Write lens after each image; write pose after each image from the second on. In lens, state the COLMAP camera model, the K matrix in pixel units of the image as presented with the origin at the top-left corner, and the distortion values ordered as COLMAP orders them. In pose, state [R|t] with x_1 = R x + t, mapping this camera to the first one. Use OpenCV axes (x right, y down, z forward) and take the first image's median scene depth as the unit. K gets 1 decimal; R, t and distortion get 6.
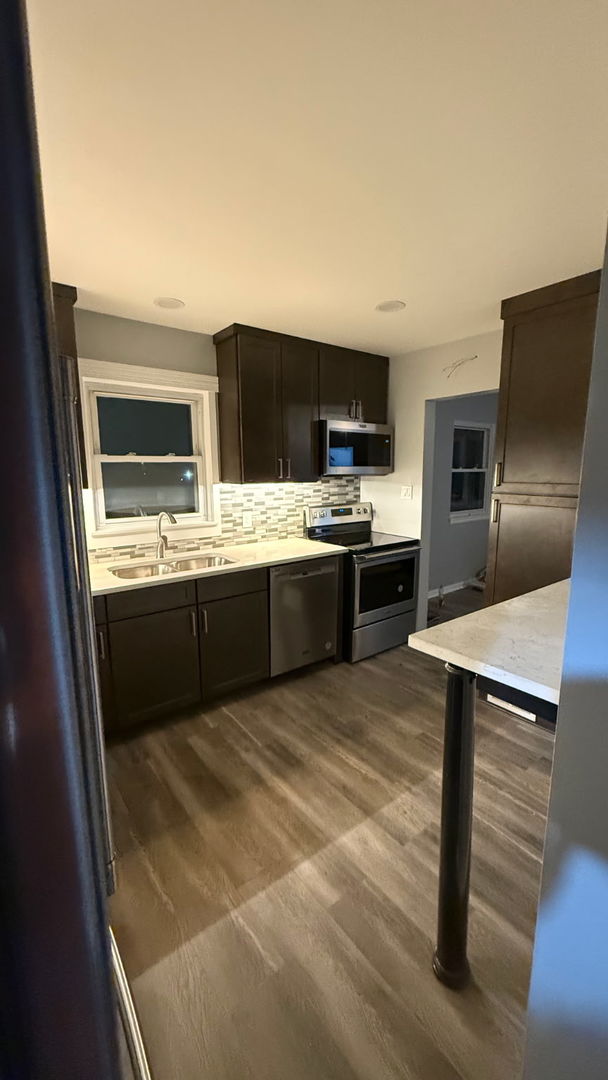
lens RADIAL K [[430.9, 0, 304.0], [0, 430.9, 540.0], [0, 0, 1]] dist [-0.000125, -0.000007]
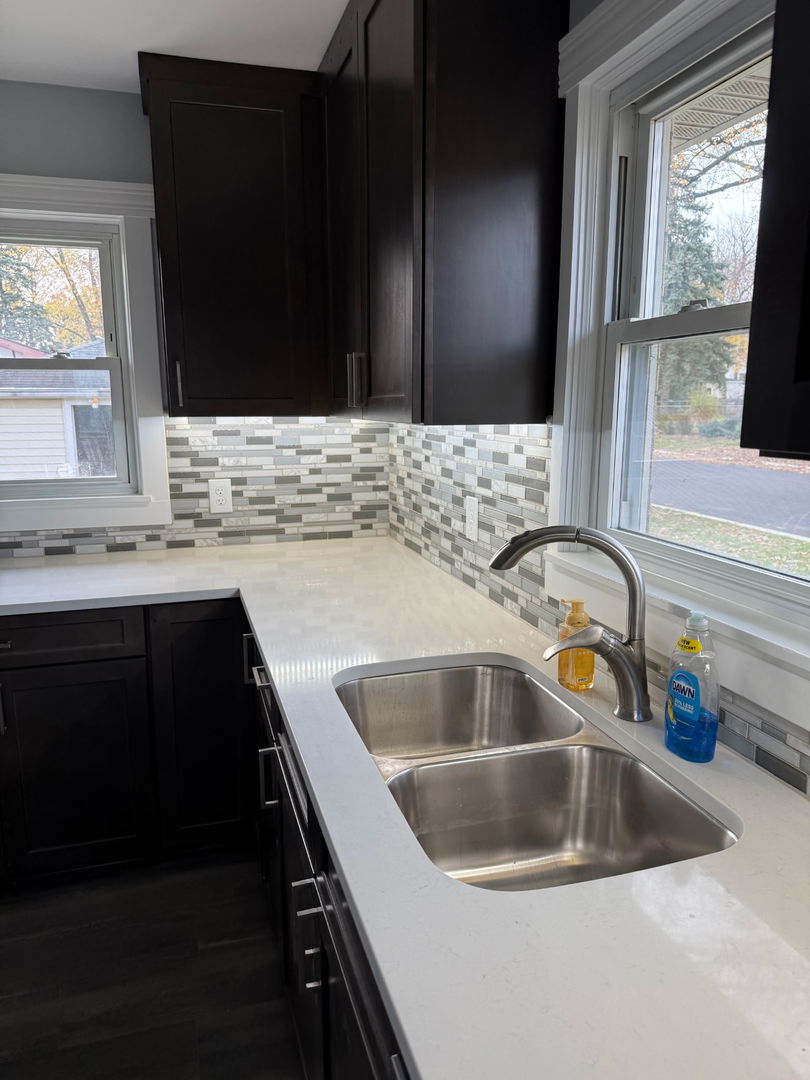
lens RADIAL K [[748.7, 0, 405.0], [0, 748.7, 540.0], [0, 0, 1]] dist [0.062385, -0.000595]
pose [[-0.362423, 0.174045, -0.915619, 0.097357], [-0.143323, 0.960316, 0.239272, -0.128379], [0.920928, 0.217947, -0.323096, 0.874137]]
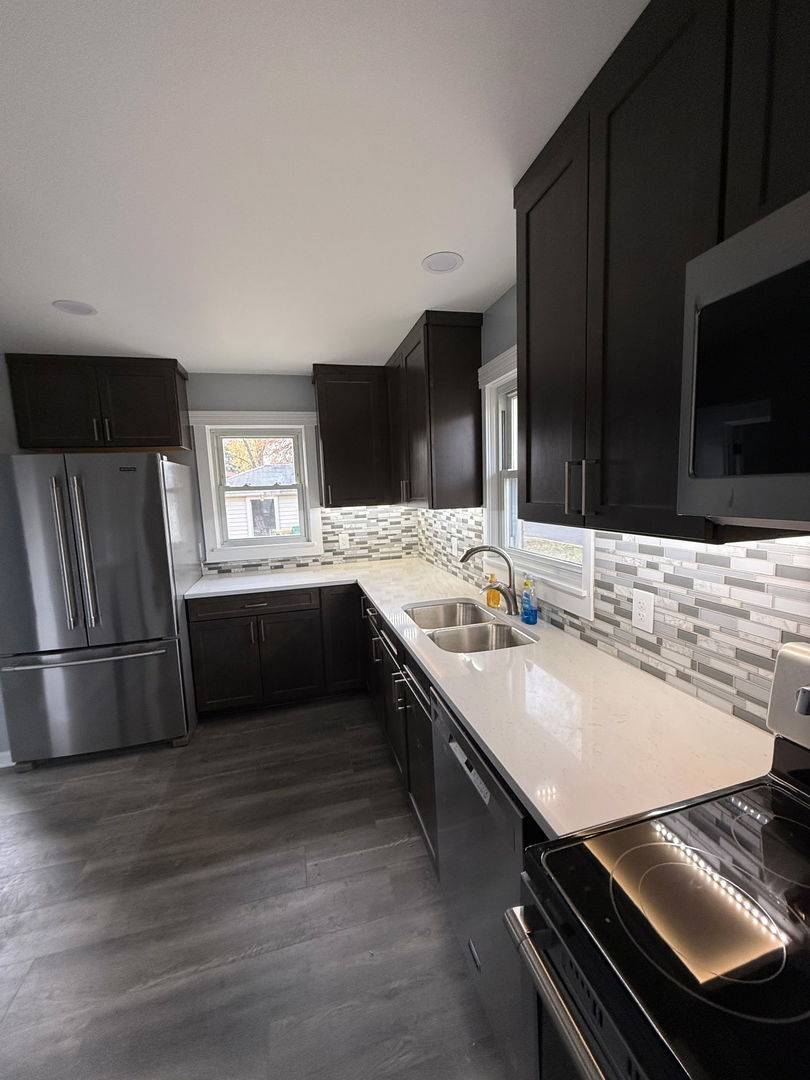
lens RADIAL K [[428.6, 0, 405.0], [0, 428.6, 540.0], [0, 0, 1]] dist [0.009913, -0.005906]
pose [[-0.398008, 0.127863, -0.908428, 0.312739], [-0.105295, 0.977328, 0.183693, -0.163153], [0.911319, 0.168764, -0.375521, 0.947626]]
